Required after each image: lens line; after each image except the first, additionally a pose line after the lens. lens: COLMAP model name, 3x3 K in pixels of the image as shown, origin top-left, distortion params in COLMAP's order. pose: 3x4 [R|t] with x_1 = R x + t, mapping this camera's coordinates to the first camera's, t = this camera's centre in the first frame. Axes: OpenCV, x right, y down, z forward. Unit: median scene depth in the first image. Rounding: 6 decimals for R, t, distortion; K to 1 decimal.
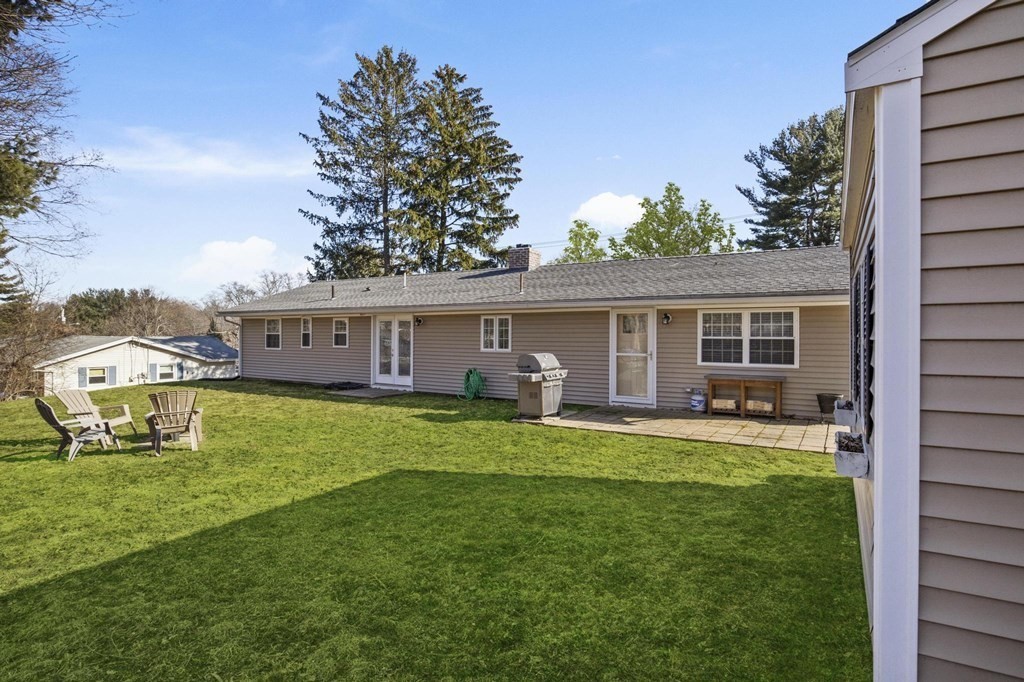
lens RADIAL K [[534.6, 0, 512.0], [0, 534.6, 341.0], [0, 0, 1]] dist [-0.001725, 0.000025]
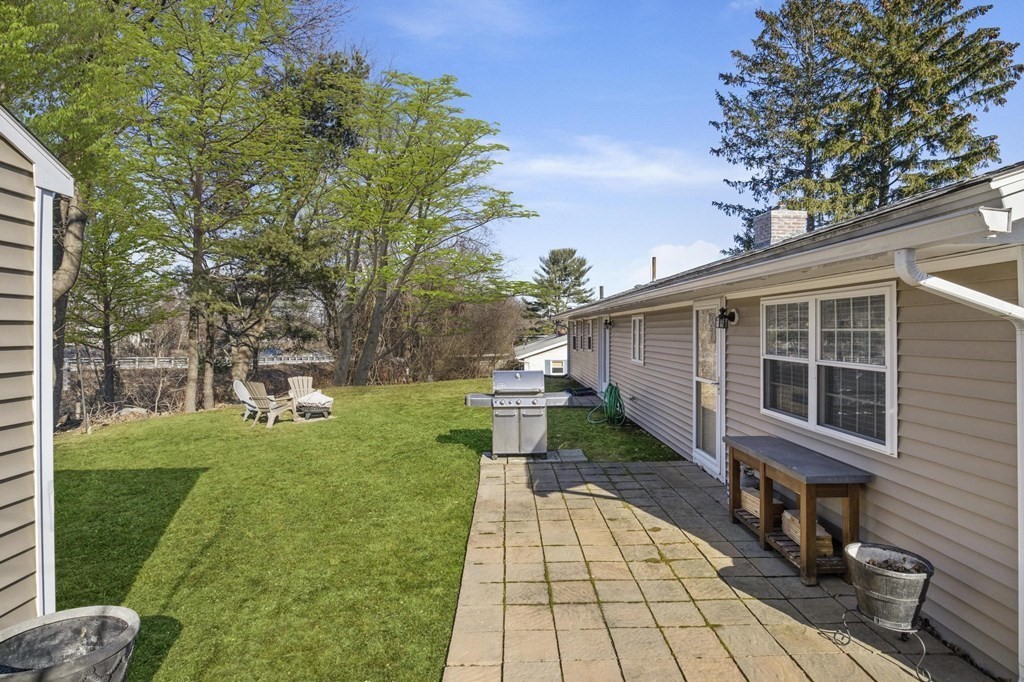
lens RADIAL K [[534.6, 0, 512.0], [0, 534.6, 341.0], [0, 0, 1]] dist [-0.001725, 0.000025]
pose [[0.575498, 0.009594, -0.817747, 0.189893], [-0.003722, 0.999952, 0.009112, -0.007249], [0.817795, -0.002200, 0.575506, 0.169023]]
